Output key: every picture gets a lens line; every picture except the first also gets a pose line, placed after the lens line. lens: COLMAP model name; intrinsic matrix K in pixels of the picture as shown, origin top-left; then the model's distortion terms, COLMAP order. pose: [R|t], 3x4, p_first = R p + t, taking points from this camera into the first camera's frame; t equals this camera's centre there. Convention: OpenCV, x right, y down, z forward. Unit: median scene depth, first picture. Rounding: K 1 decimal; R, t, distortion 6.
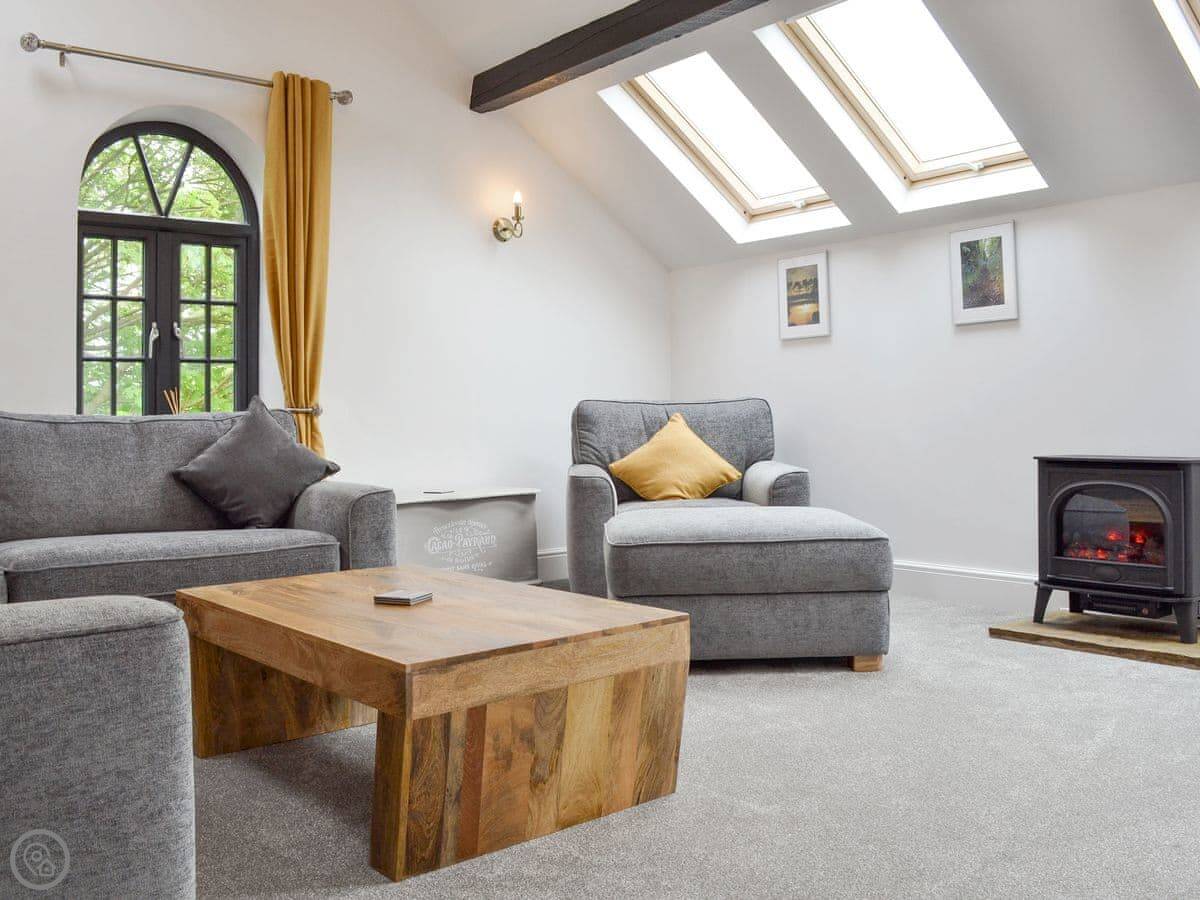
lens RADIAL K [[1104.6, 0, 573.1], [0, 1104.6, 464.1], [0, 0, 1]] dist [-0.057873, 0.002972]
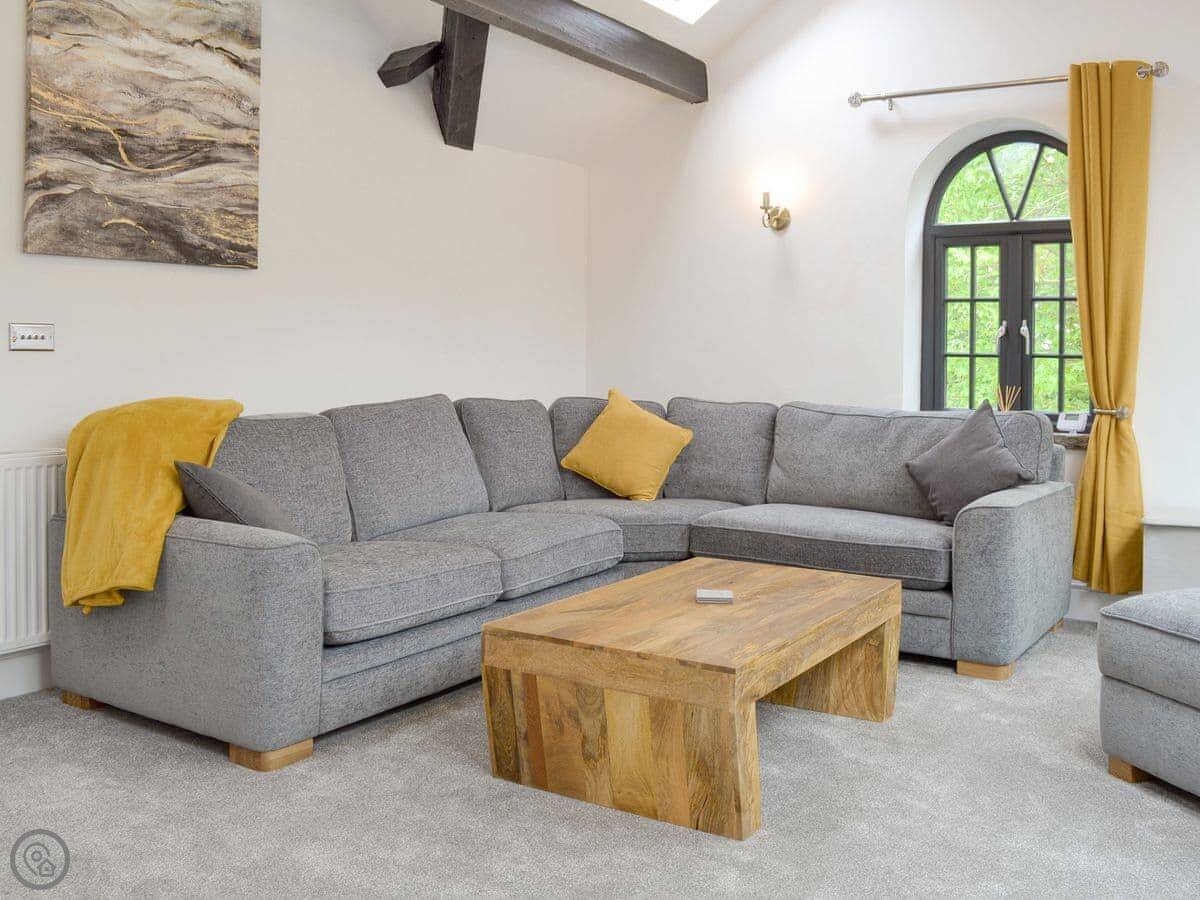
lens RADIAL K [[1092.5, 0, 600.0], [0, 1092.5, 450.0], [0, 0, 1]] dist [-0.039768, -0.001460]
pose [[0.305538, 0.095335, -0.947395, 0.604832], [-0.052488, 0.995149, 0.083212, -0.084243], [0.950732, 0.024302, 0.309059, 0.352082]]
